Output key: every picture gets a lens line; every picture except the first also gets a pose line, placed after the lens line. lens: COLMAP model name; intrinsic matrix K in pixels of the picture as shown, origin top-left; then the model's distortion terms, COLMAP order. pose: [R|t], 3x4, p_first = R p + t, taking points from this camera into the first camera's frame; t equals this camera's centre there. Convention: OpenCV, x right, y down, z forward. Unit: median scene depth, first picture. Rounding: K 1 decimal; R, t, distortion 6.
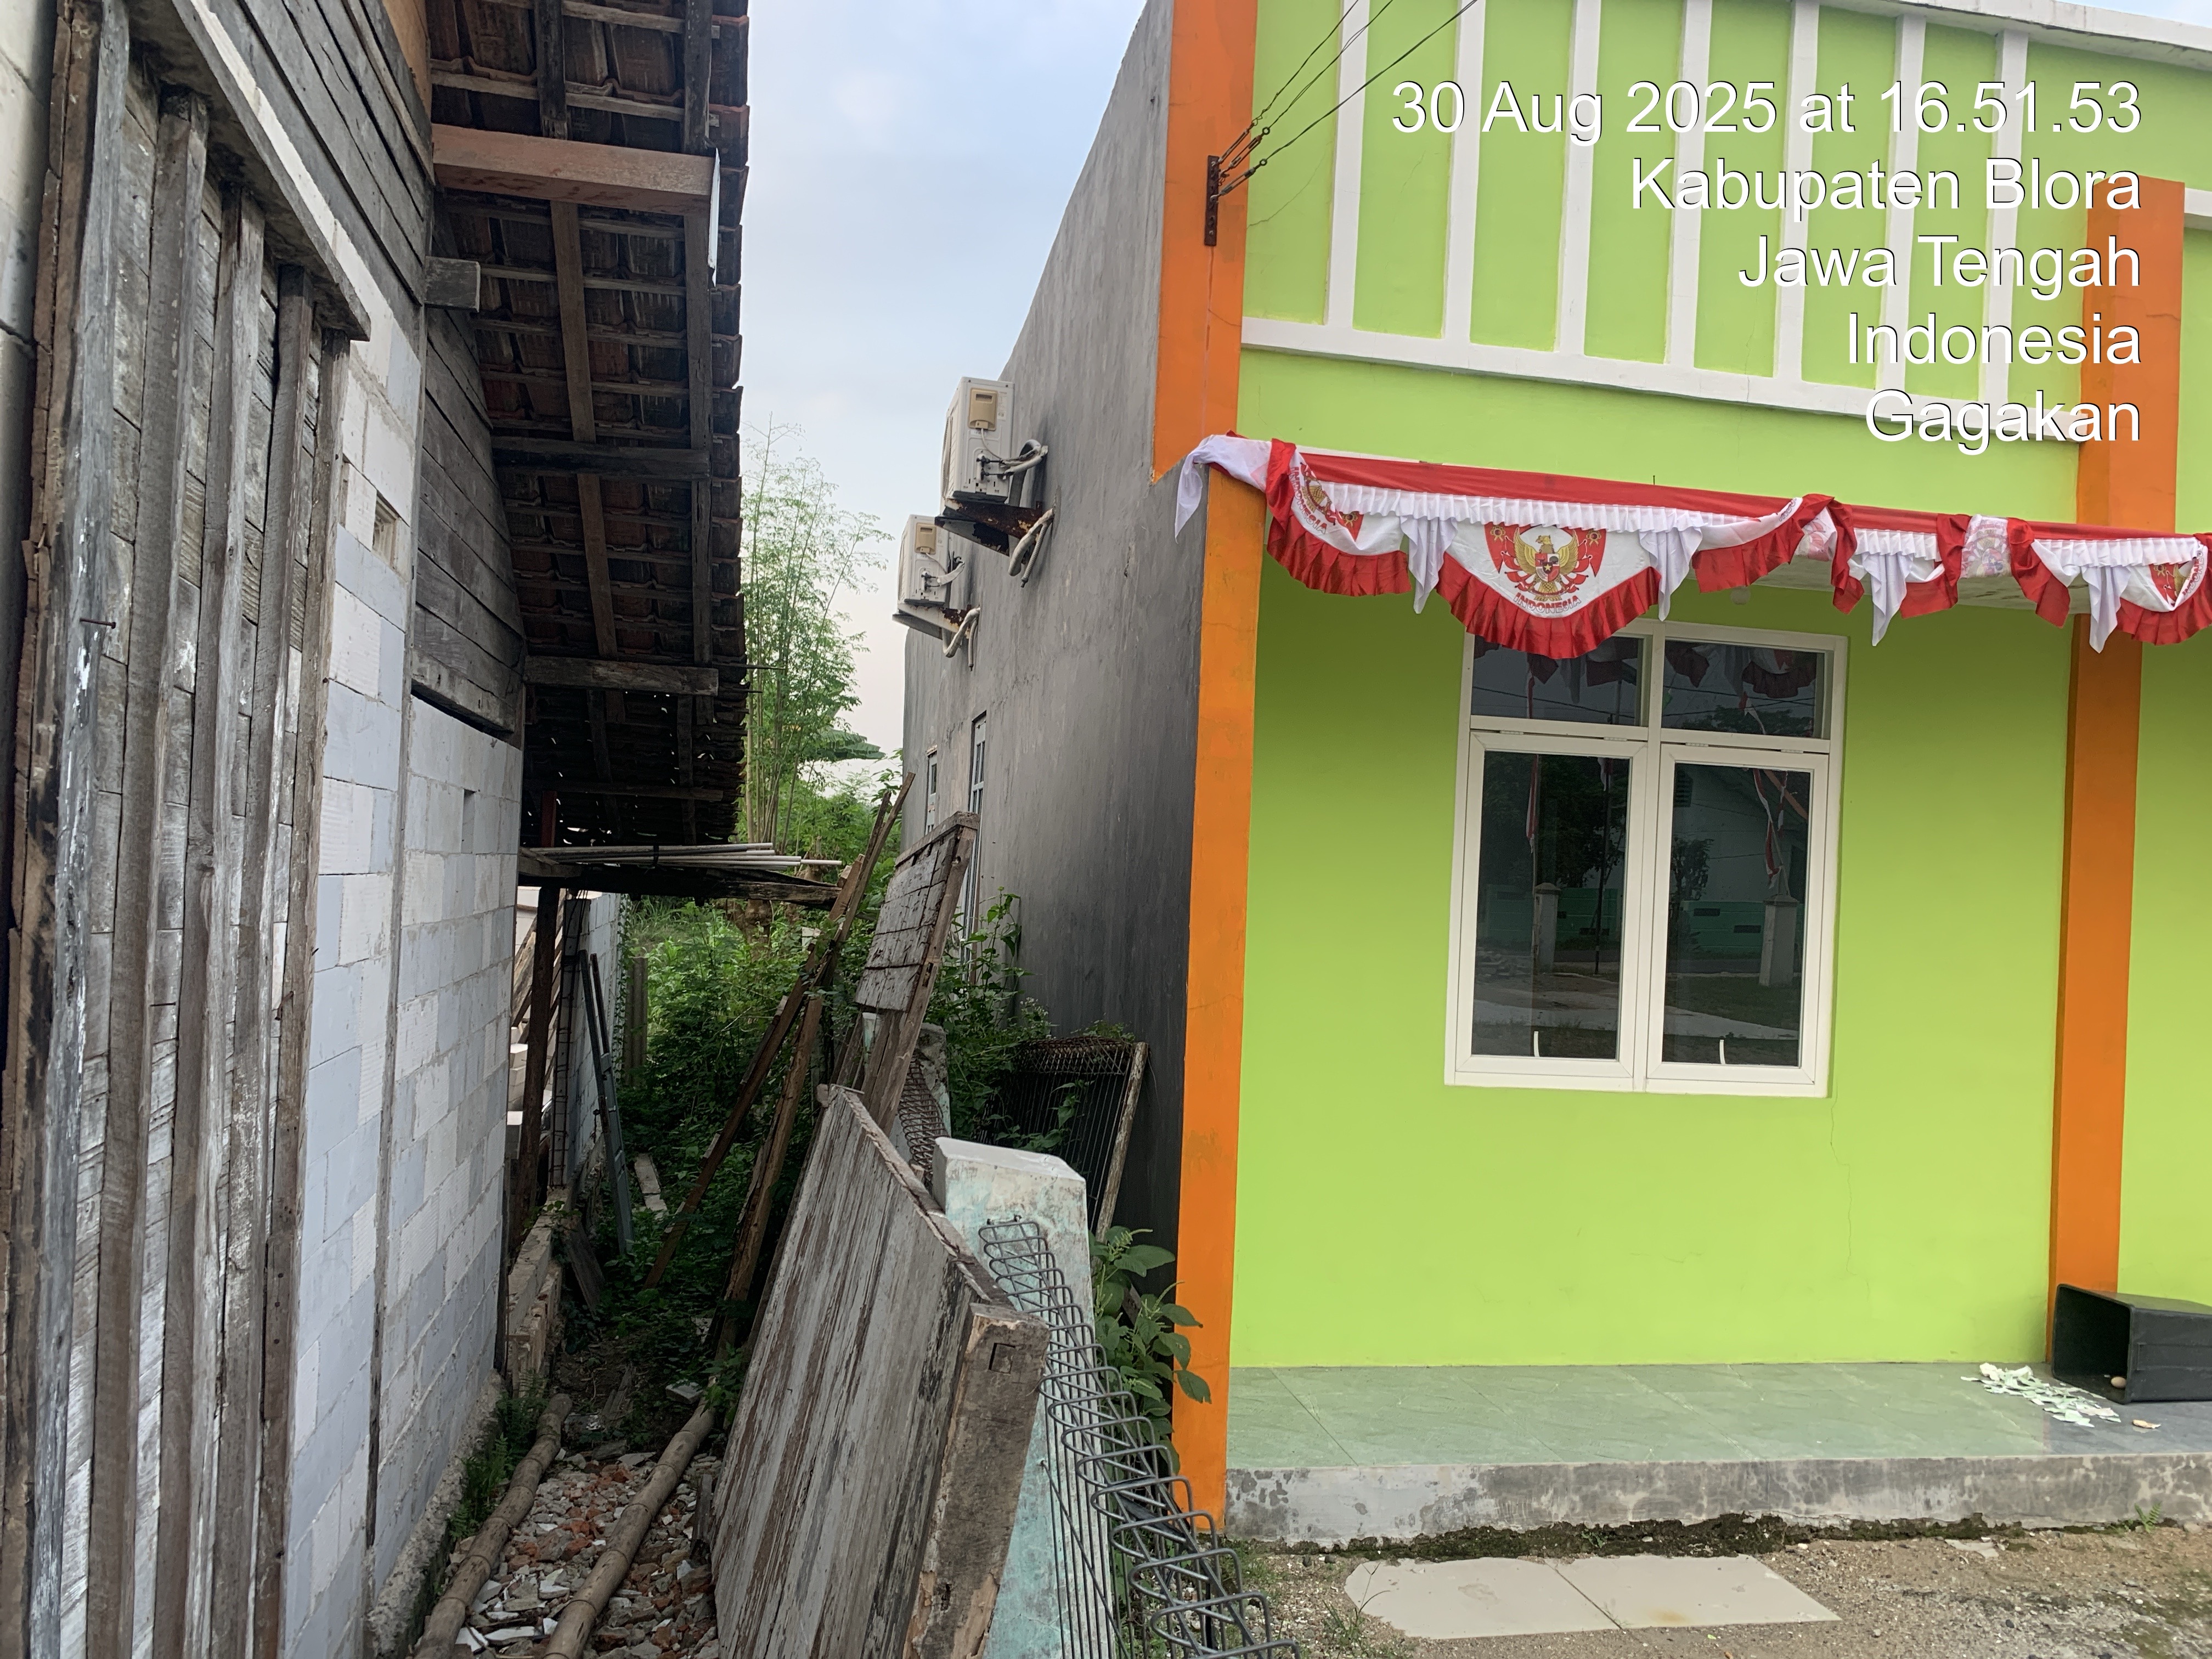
lens RADIAL K [[1685.3, 0, 1106.0], [0, 1685.3, 829.5], [0, 0, 1]] dist [0.009158, -0.008777]
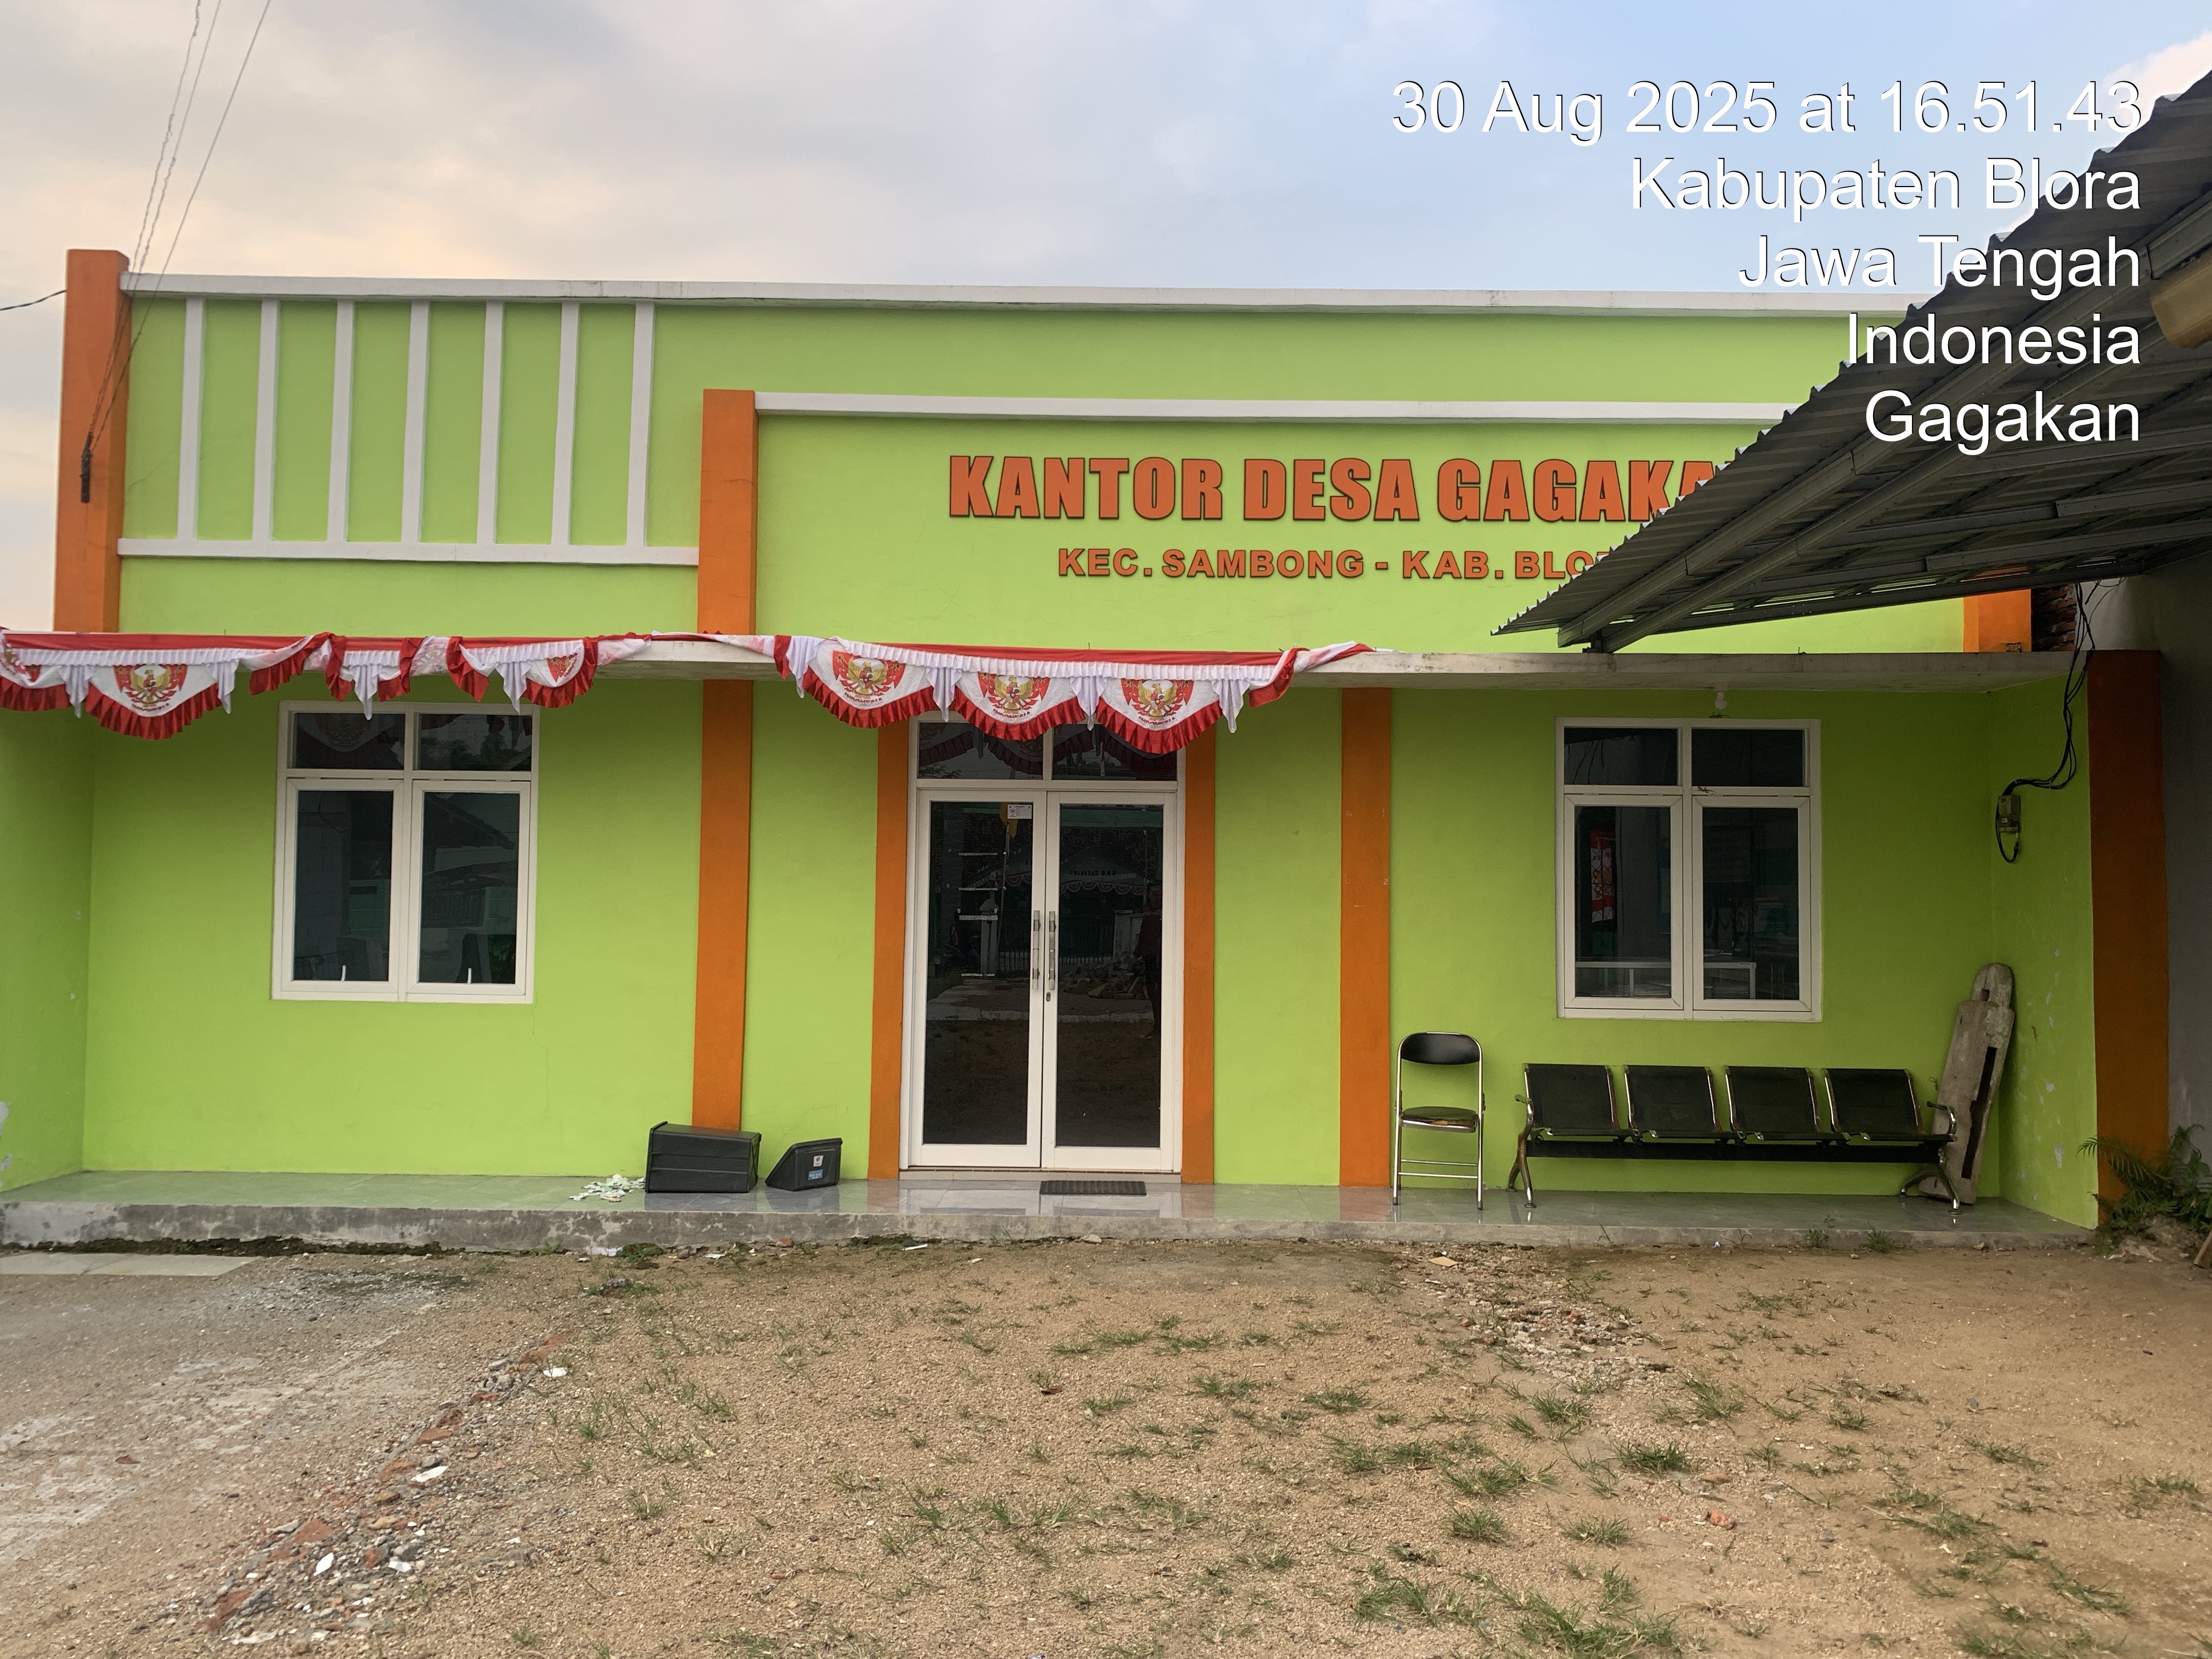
lens RADIAL K [[1685.3, 0, 1106.0], [0, 1685.3, 829.5], [0, 0, 1]] dist [0.009158, -0.008777]
pose [[0.978804, -0.045312, -0.199722, 1.511262], [0.041284, 0.998852, -0.024290, 0.071045], [0.200593, 0.015530, 0.979552, -0.489220]]
